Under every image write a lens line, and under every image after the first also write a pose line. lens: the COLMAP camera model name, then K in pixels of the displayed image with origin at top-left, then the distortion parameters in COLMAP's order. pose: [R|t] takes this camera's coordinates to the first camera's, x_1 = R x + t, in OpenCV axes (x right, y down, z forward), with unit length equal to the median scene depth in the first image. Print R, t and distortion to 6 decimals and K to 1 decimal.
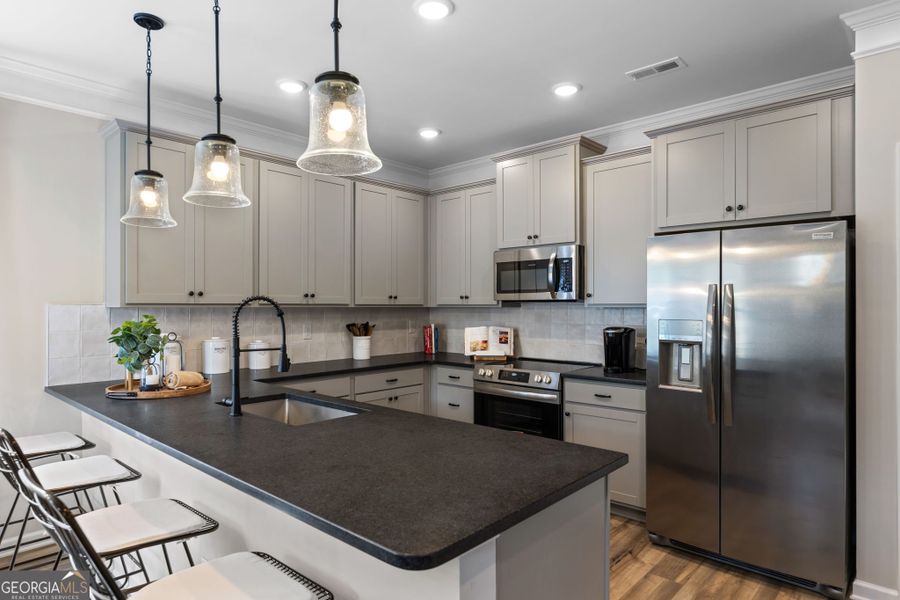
lens RADIAL K [[529.9, 0, 445.6], [0, 529.9, 305.2], [0, 0, 1]] dist [0.000348, 0.001989]
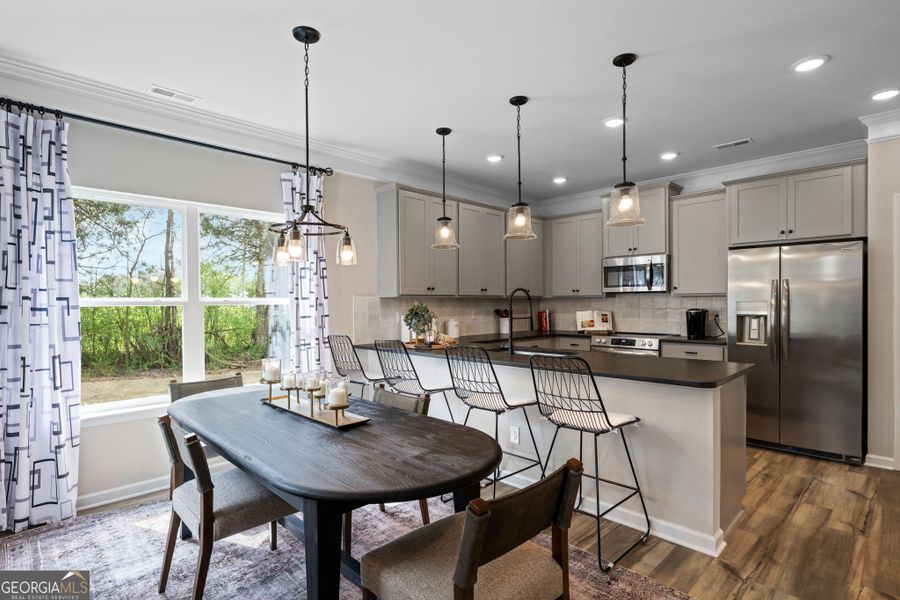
lens RADIAL K [[456.2, 0, 450.7], [0, 456.2, 306.6], [0, 0, 1]] dist [-0.002088, 0.003358]
pose [[0.998674, -0.006044, -0.051134, -0.373841], [0.006578, 0.999926, 0.010281, 0.020765], [0.051068, -0.010604, 0.998639, -0.404308]]
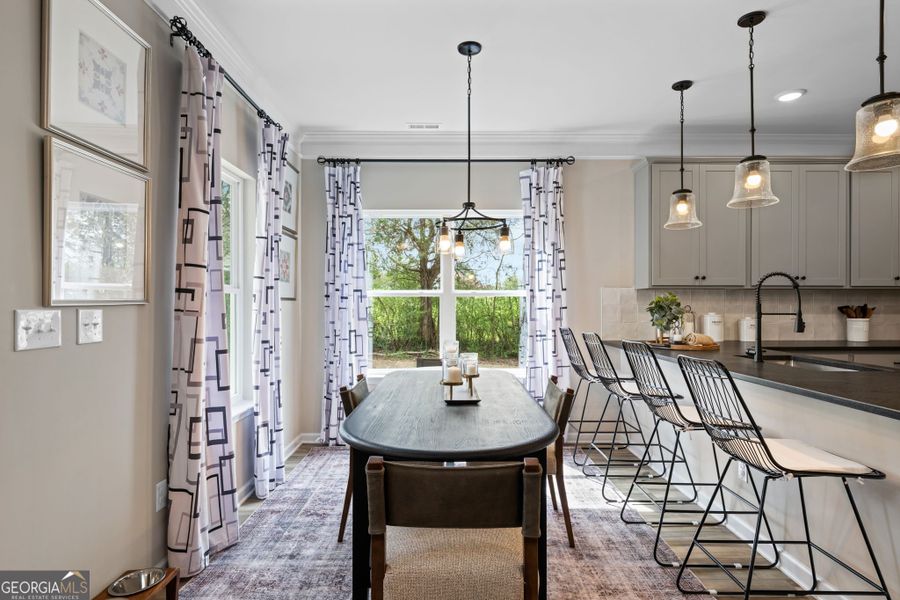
lens RADIAL K [[485.2, 0, 446.7], [0, 485.2, 300.9], [0, 0, 1]] dist [0.001984, -0.000814]
pose [[0.682008, 0.000358, -0.731345, -0.026629], [0.000401, 1.000000, 0.000863, 0.037311], [0.731345, -0.000882, 0.682008, -0.291476]]
